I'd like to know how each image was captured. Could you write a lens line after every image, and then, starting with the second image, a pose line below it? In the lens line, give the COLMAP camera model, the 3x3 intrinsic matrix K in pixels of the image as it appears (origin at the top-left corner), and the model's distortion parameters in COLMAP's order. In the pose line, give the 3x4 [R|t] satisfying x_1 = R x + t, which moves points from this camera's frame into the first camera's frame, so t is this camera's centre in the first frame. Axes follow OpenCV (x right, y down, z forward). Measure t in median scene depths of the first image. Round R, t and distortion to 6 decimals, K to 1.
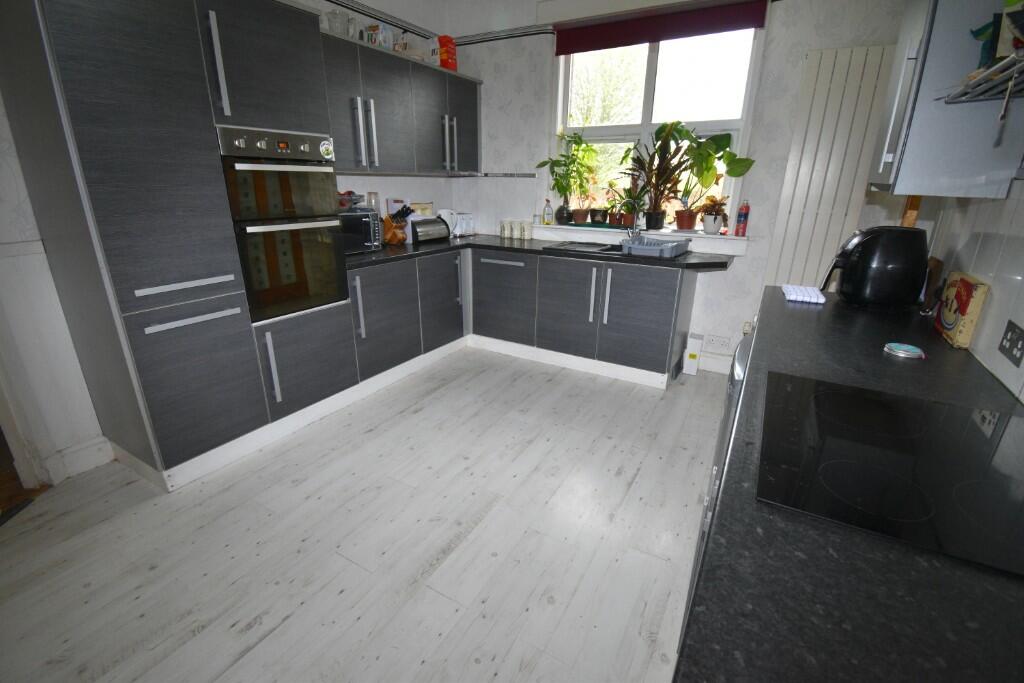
lens RADIAL K [[455.7, 0, 512.0], [0, 455.7, 341.5], [0, 0, 1]] dist [0.029724, -0.028014]
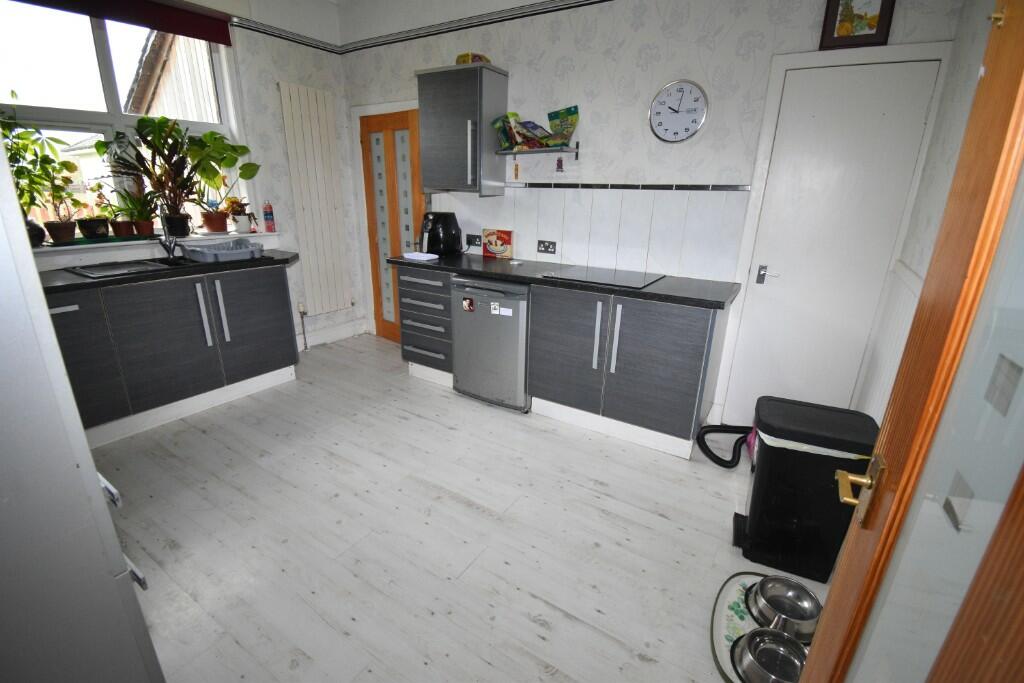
lens RADIAL K [[455.7, 0, 512.0], [0, 455.7, 341.5], [0, 0, 1]] dist [0.029724, -0.028014]
pose [[0.046058, -0.321670, 0.945731, -0.638457], [0.312660, 0.903810, 0.292185, -0.130987], [-0.948748, 0.282234, 0.142201, 0.351224]]
